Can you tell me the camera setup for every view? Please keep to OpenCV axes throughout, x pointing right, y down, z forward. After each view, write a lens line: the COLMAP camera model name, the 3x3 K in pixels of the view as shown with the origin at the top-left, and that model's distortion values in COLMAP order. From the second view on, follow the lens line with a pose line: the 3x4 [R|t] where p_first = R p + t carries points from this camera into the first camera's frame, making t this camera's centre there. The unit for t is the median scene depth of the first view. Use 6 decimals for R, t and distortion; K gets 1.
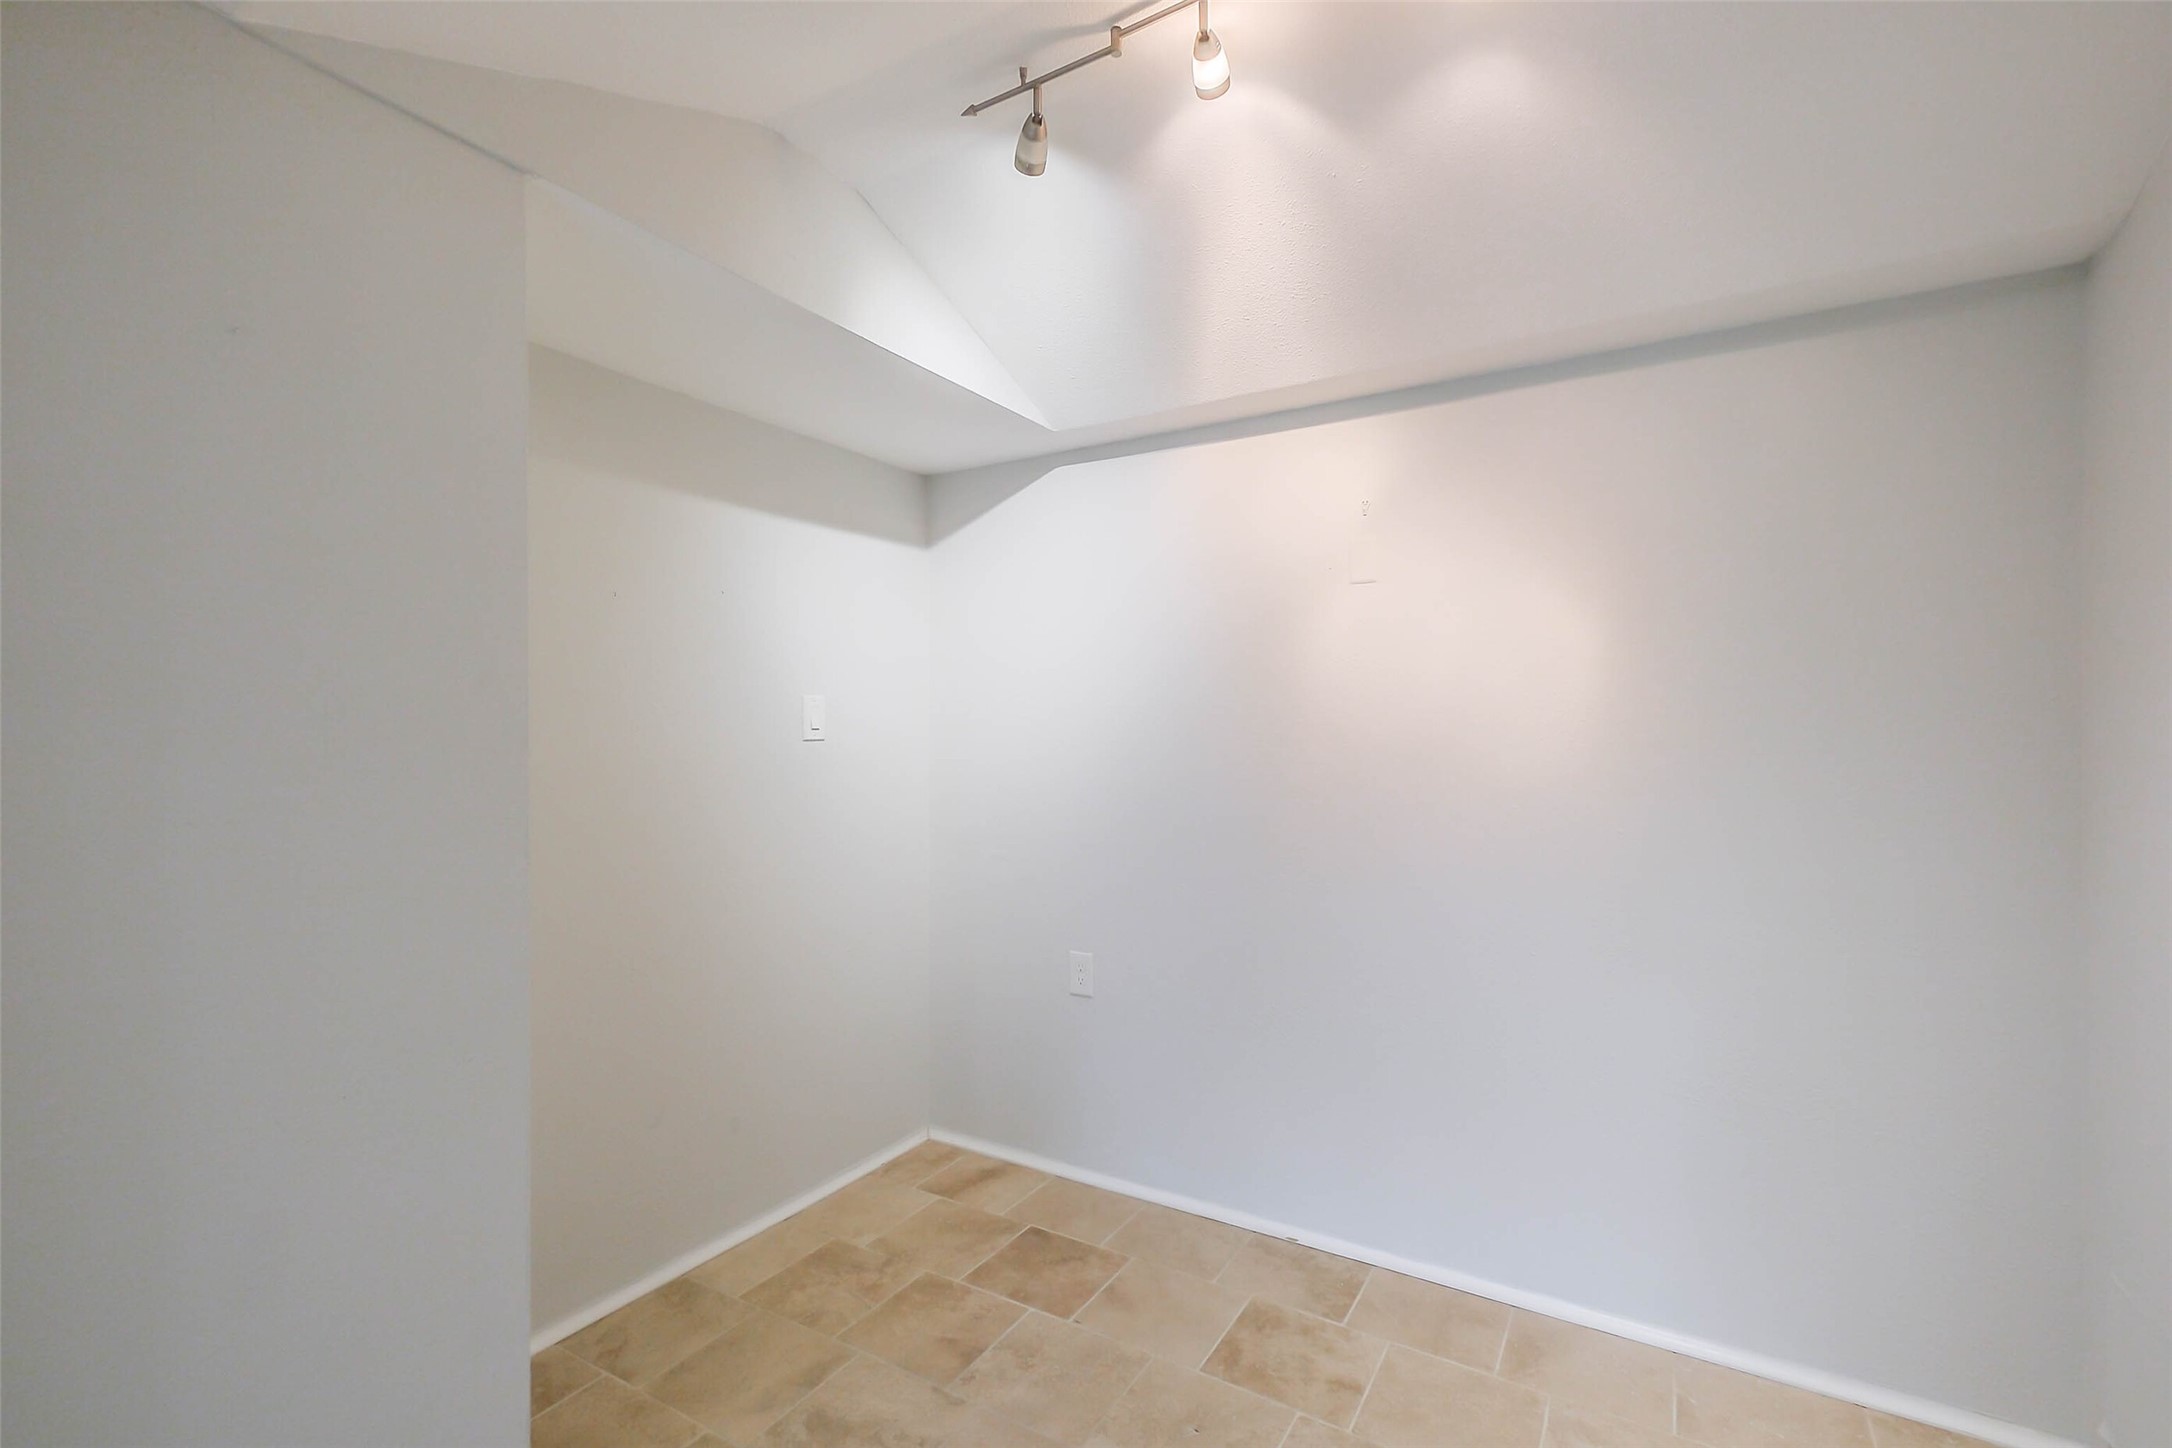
lens RADIAL K [[966.9, 0, 1081.3], [0, 966.9, 725.7], [0, 0, 1]] dist [0.004948, 0.000582]
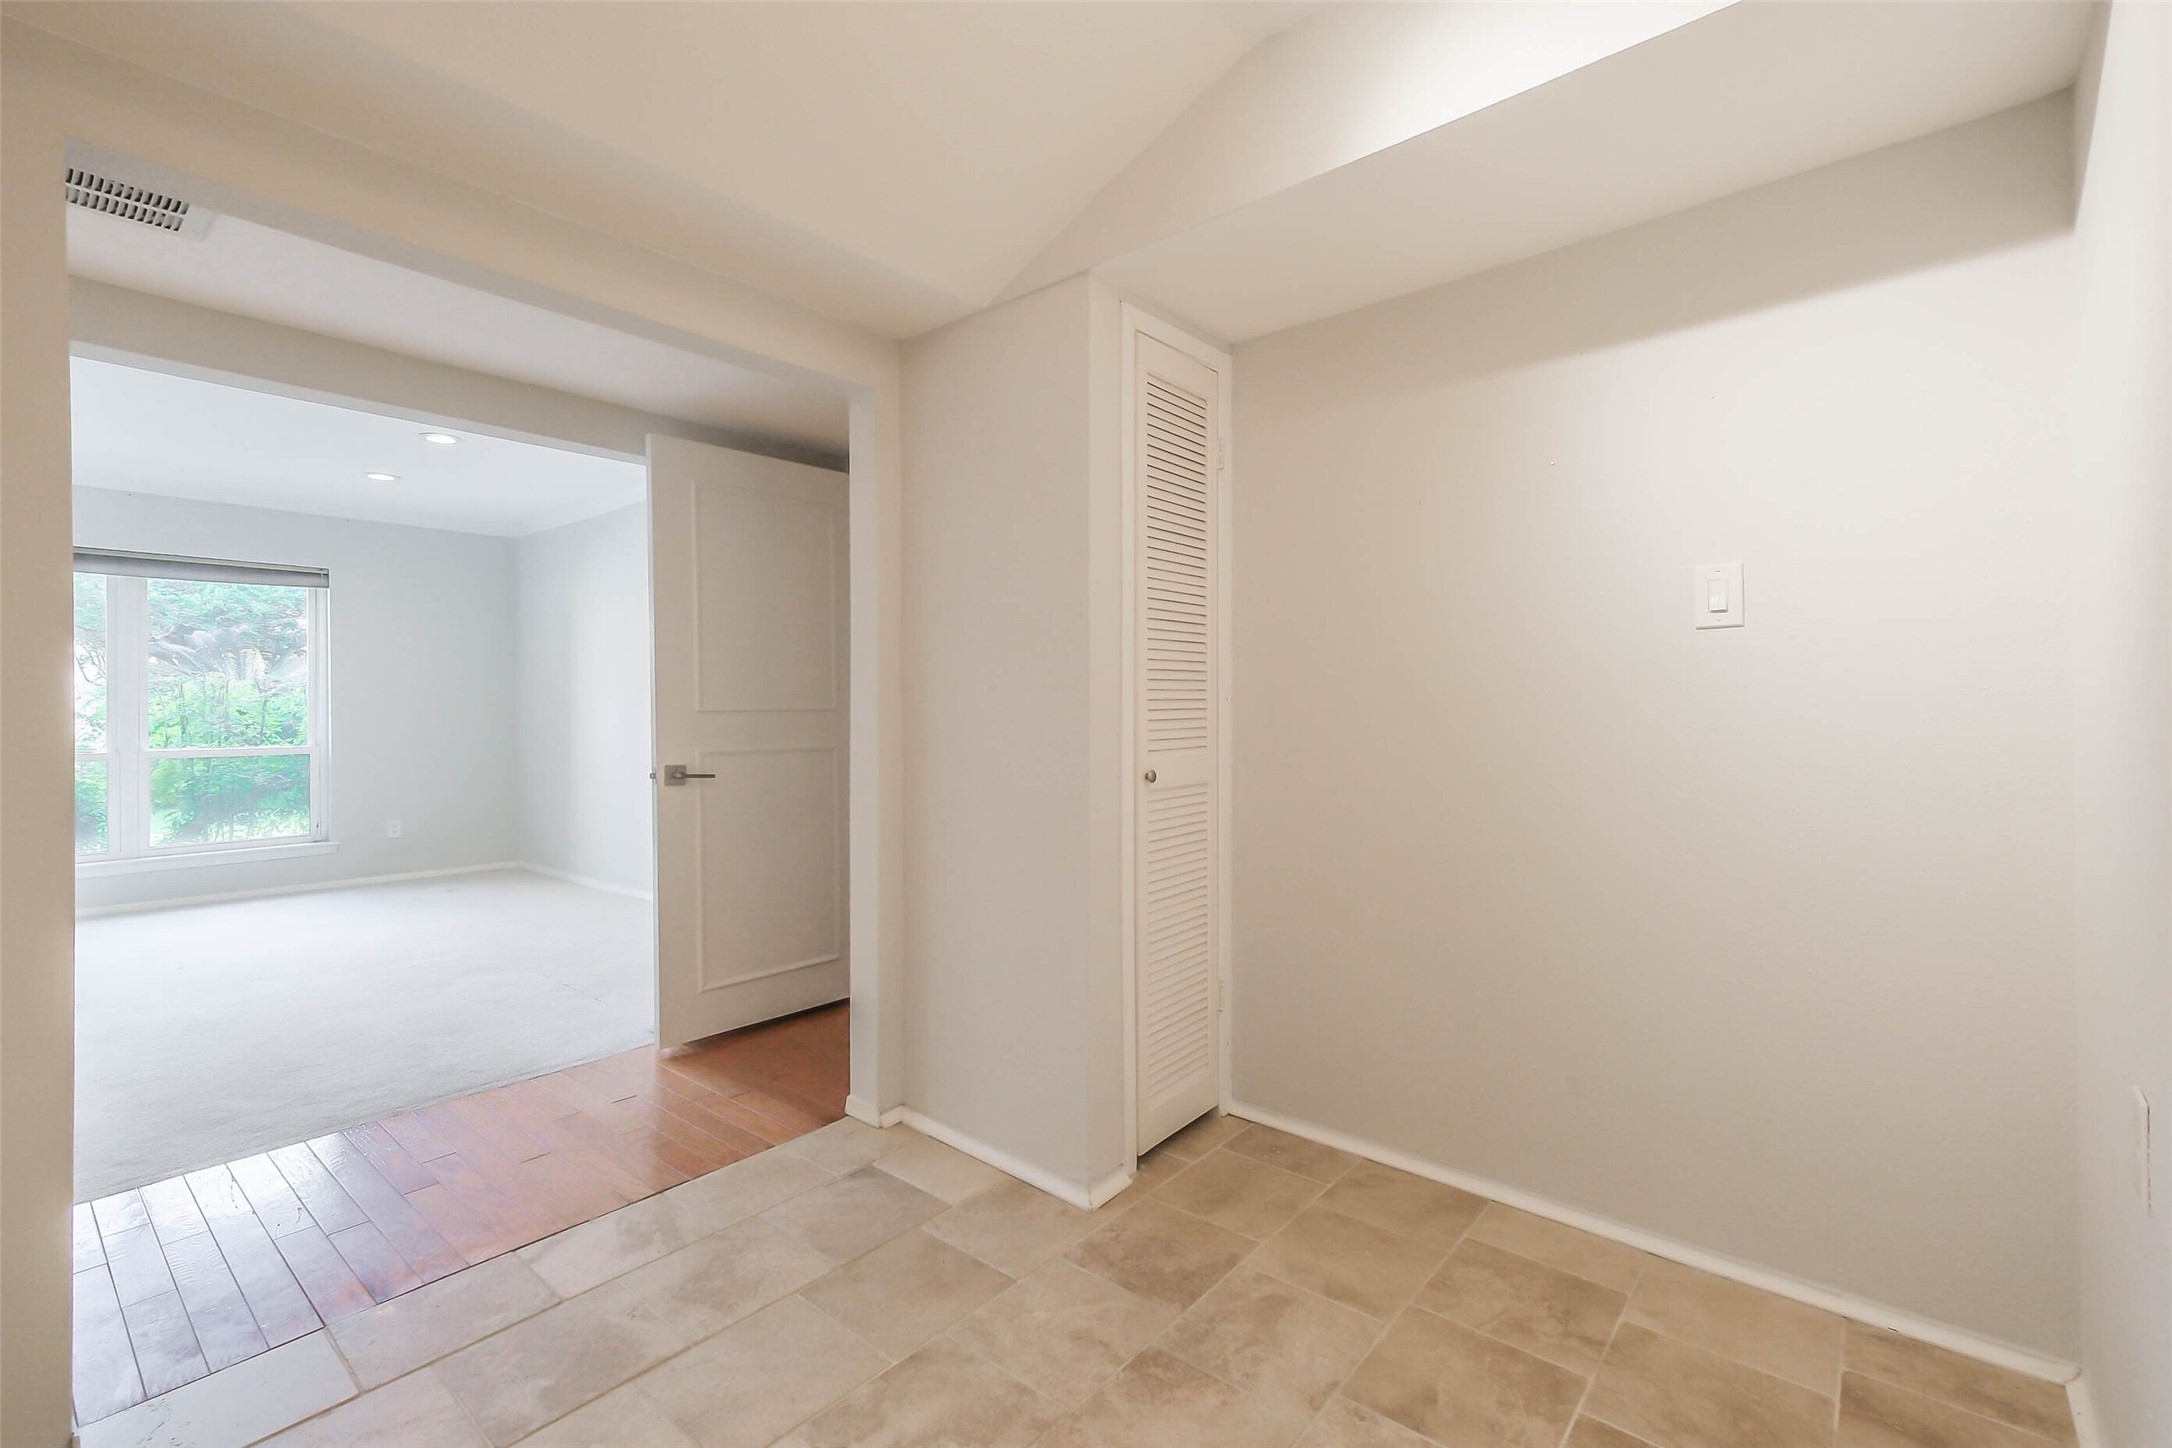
lens RADIAL K [[966.9, 0, 1087.4], [0, 966.9, 715.2], [0, 0, 1]] dist [0.004948, 0.000582]
pose [[-0.178073, 0.007401, -0.983989, 0.605929], [0.017851, 0.999831, 0.004290, 0.082542], [0.983855, -0.016801, -0.178175, 0.808780]]
